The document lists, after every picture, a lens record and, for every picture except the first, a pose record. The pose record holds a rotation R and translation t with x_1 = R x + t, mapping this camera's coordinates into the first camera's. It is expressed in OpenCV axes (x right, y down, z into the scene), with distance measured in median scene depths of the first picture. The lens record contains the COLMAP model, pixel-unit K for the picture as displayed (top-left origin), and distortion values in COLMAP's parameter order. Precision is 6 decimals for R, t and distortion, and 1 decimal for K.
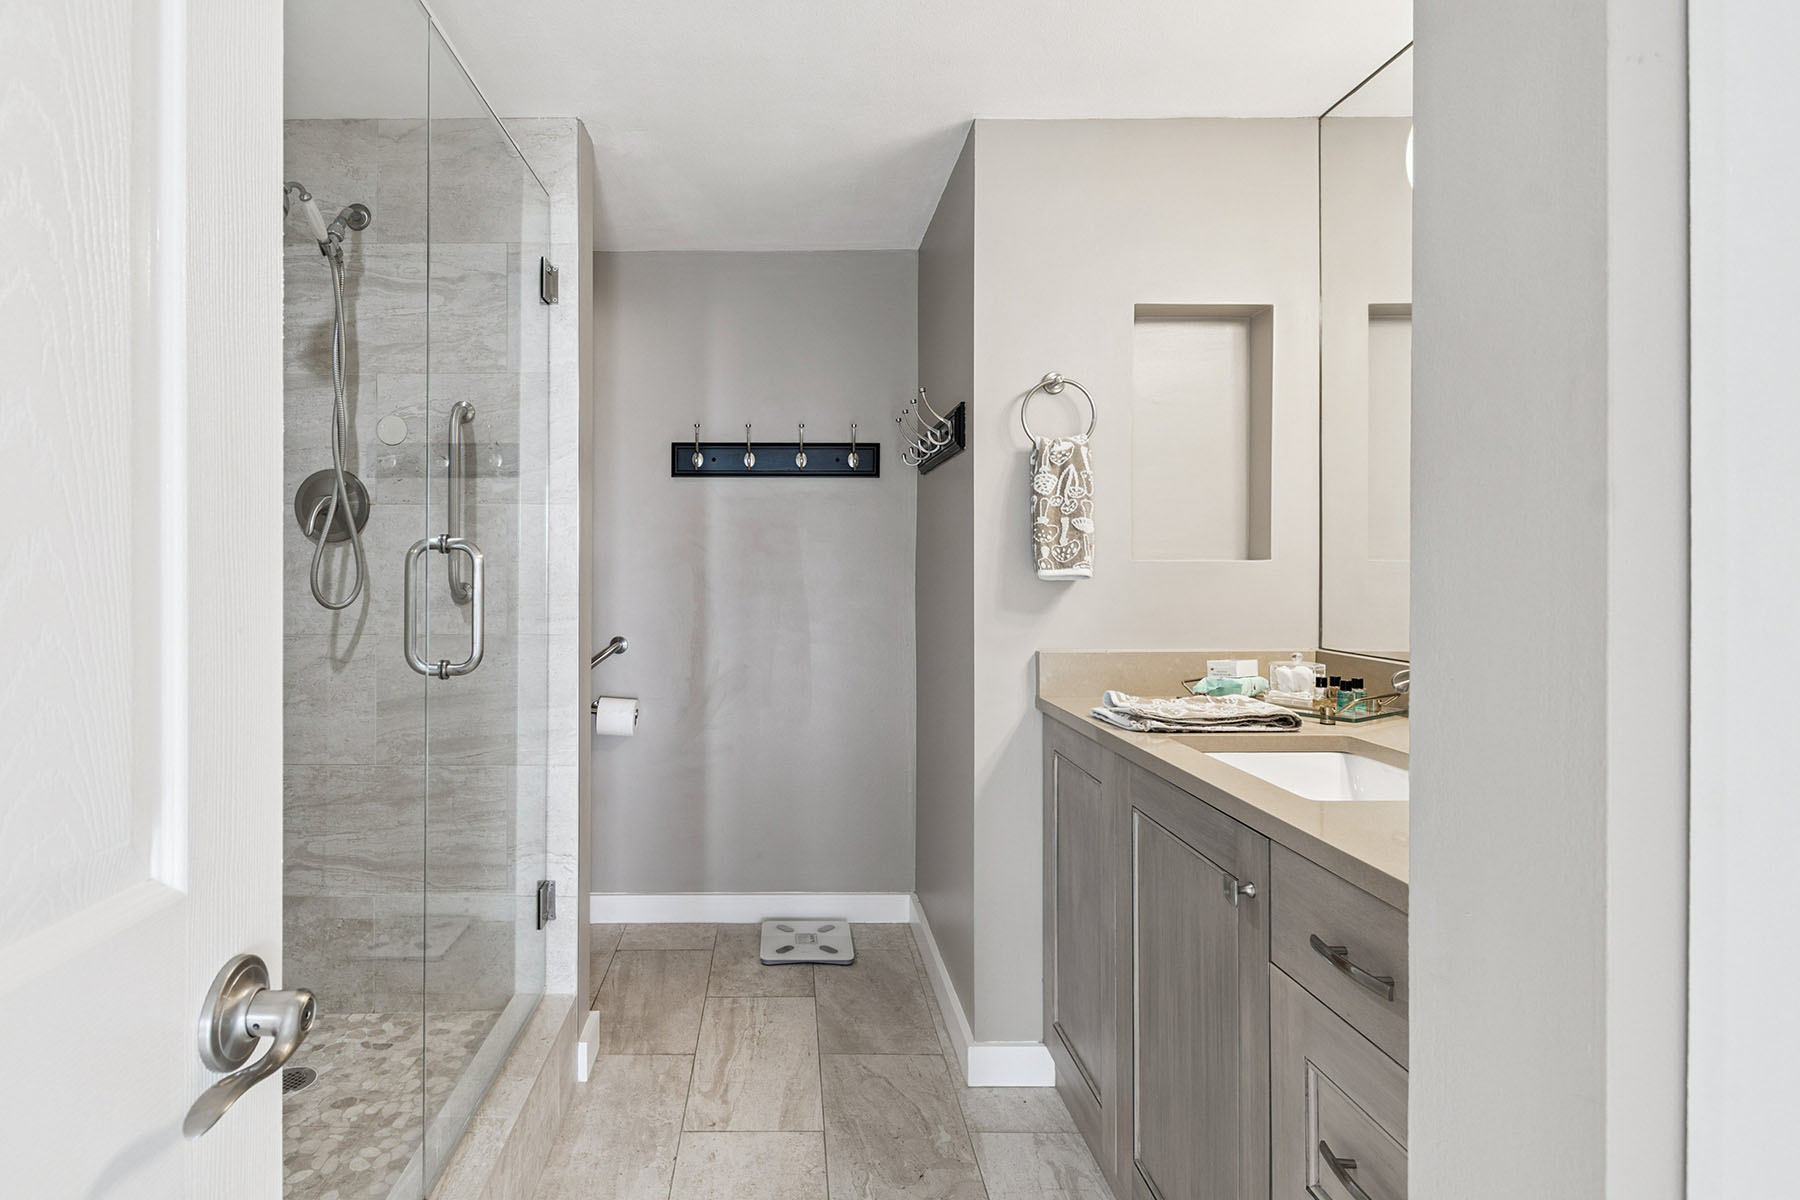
lens RADIAL K [[857.8, 0, 895.2], [0, 857.8, 591.6], [0, 0, 1]] dist [0.002123, 0.001895]
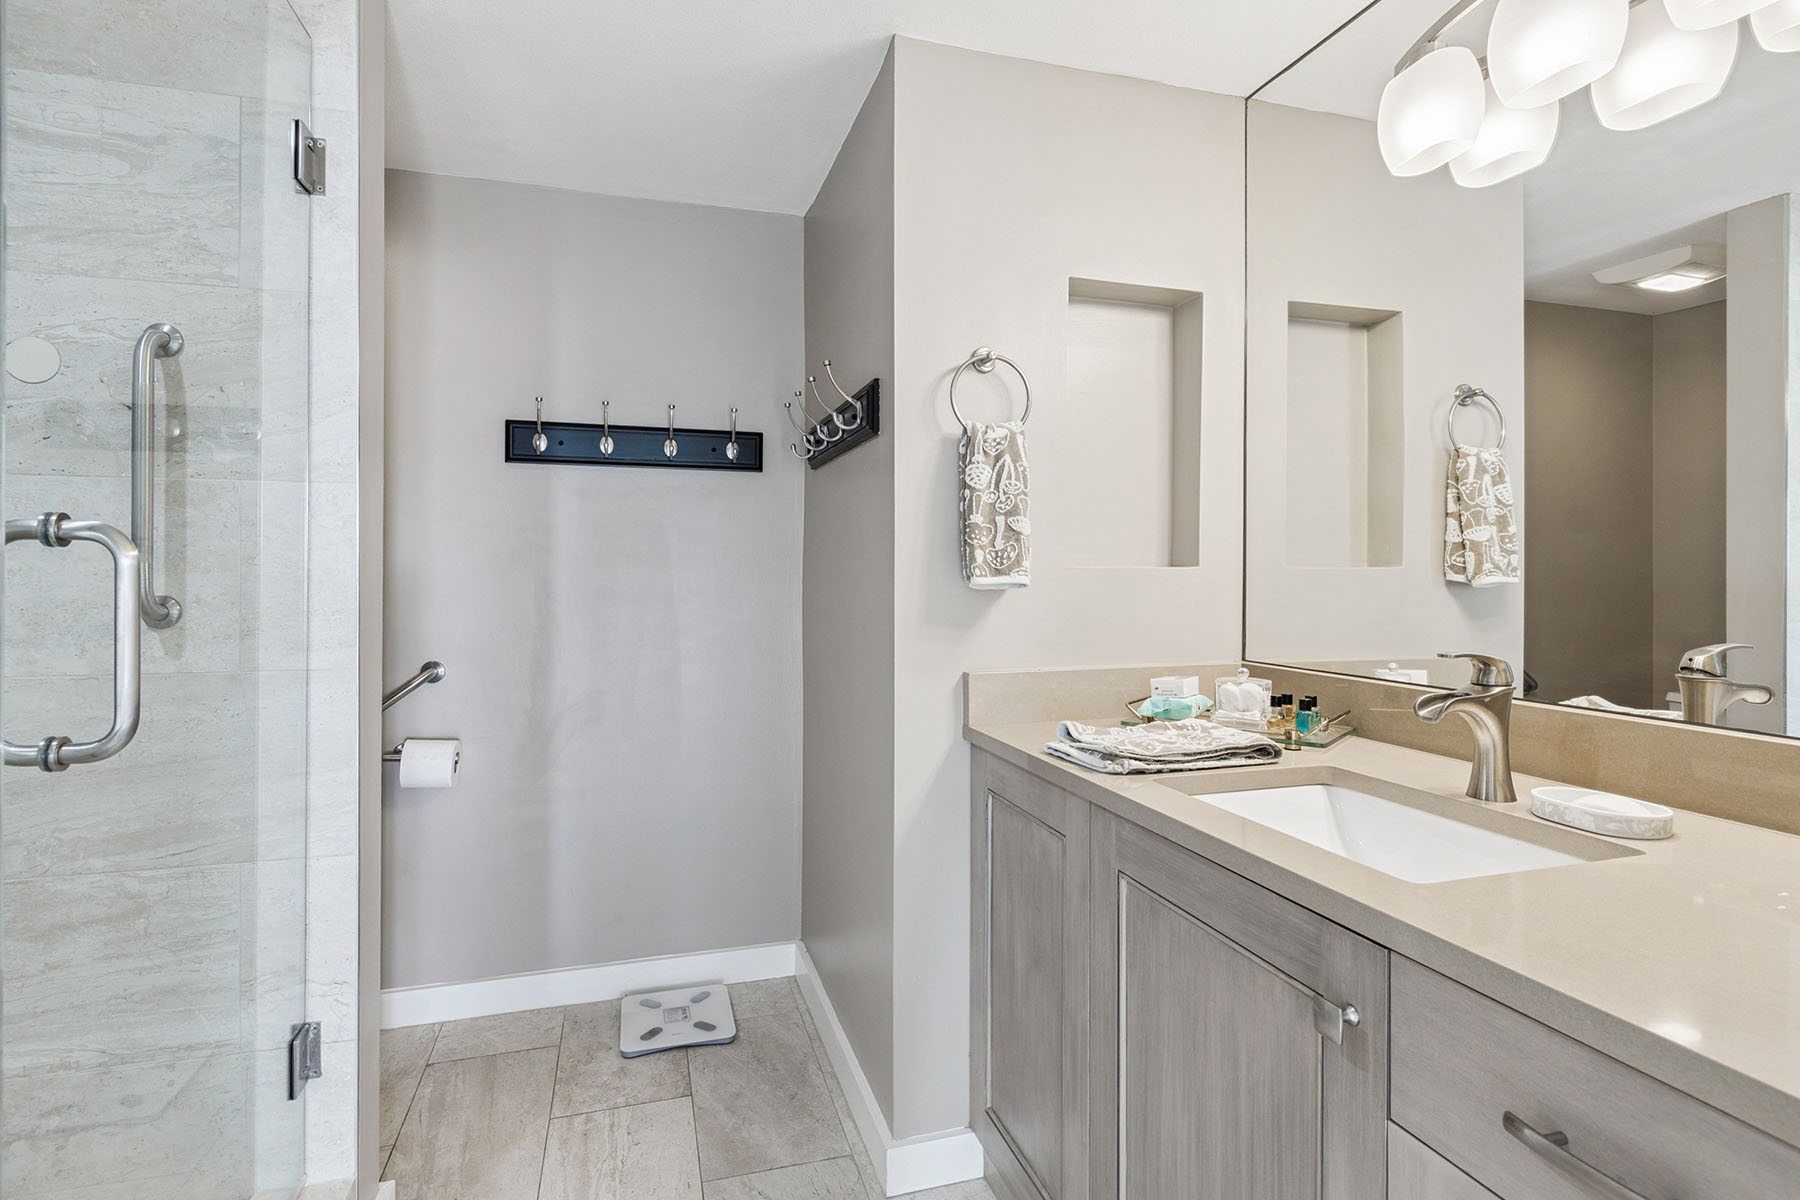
lens RADIAL K [[809.2, 0, 910.0], [0, 809.2, 587.9], [0, 0, 1]] dist [0.003418, -0.001599]
pose [[0.979448, -0.001890, 0.201689, -0.052641], [0.004397, 0.999919, -0.011985, -0.005424], [-0.201650, 0.012625, 0.979376, 0.226805]]
